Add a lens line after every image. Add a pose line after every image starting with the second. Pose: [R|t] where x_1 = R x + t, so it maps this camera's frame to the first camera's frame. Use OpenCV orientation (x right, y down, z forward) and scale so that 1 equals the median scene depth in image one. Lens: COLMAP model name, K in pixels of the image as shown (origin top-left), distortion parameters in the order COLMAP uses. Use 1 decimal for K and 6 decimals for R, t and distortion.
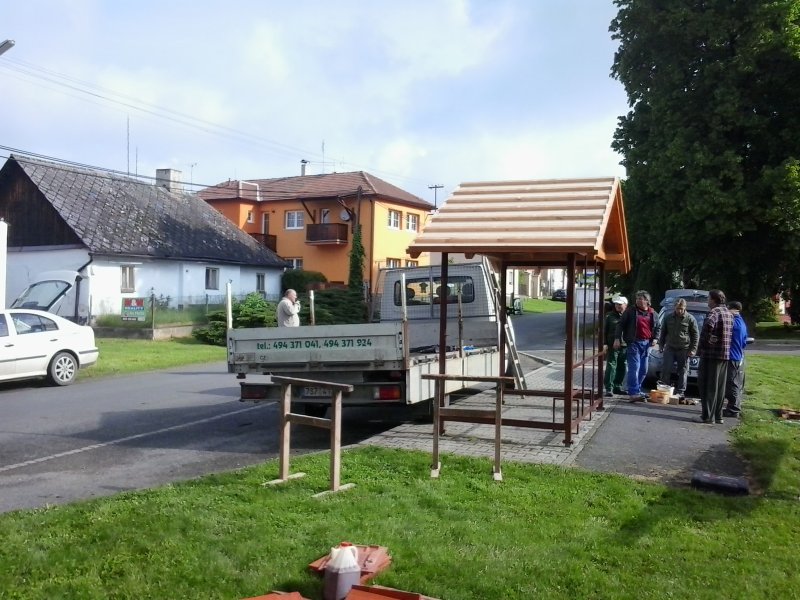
lens RADIAL K [[778.6, 0, 401.7], [0, 778.6, 287.9], [0, 0, 1]] dist [0.097710, -0.230436]
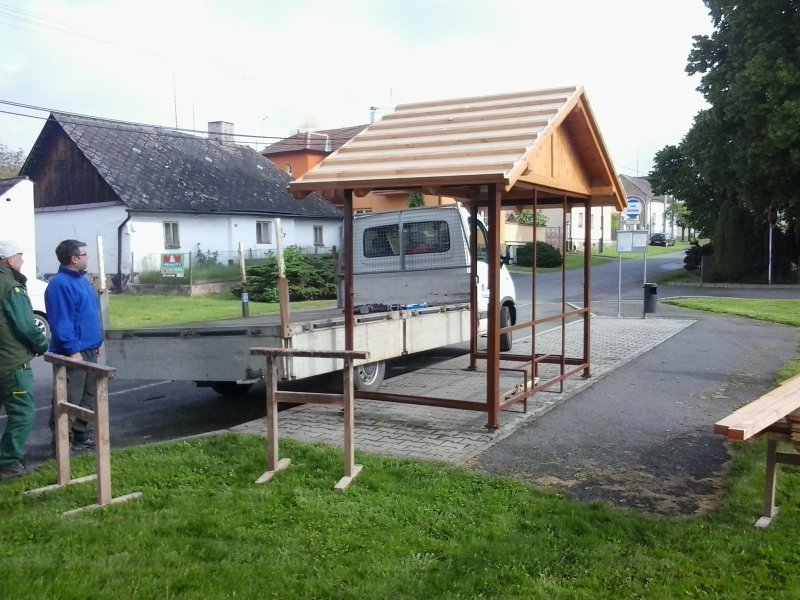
lens RADIAL K [[761.9, 0, 422.8], [0, 761.9, 278.3], [0, 0, 1]] dist [0.023312, -0.015588]
pose [[0.989667, -0.019646, -0.142035, 0.101182], [0.027130, 0.998333, 0.050945, 0.002904], [0.140797, -0.054272, 0.988550, 0.097026]]
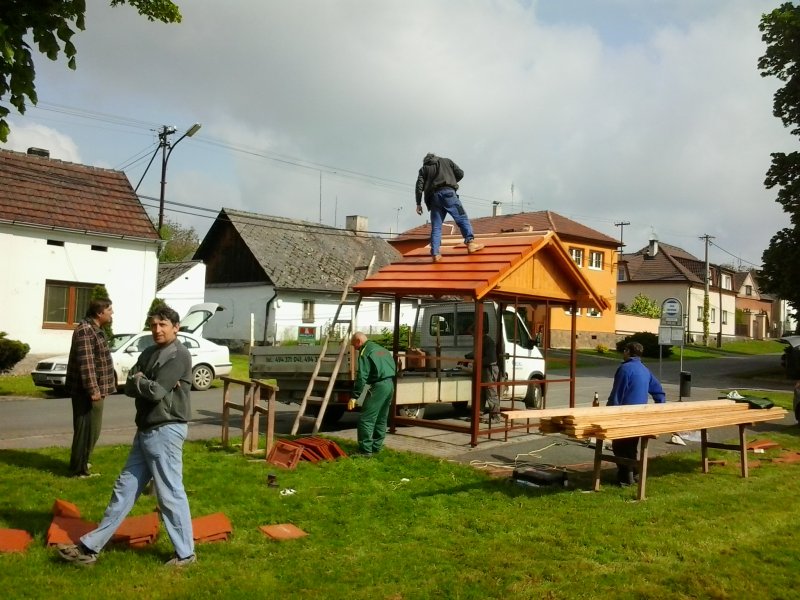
lens RADIAL K [[820.1, 0, 435.2], [0, 820.1, 298.6], [0, 0, 1]] dist [0.010399, 0.006429]
pose [[0.949012, 0.011501, -0.315030, 0.225008], [-0.021456, 0.999373, -0.028150, 0.000808], [0.314508, 0.033475, 0.948664, -0.110216]]
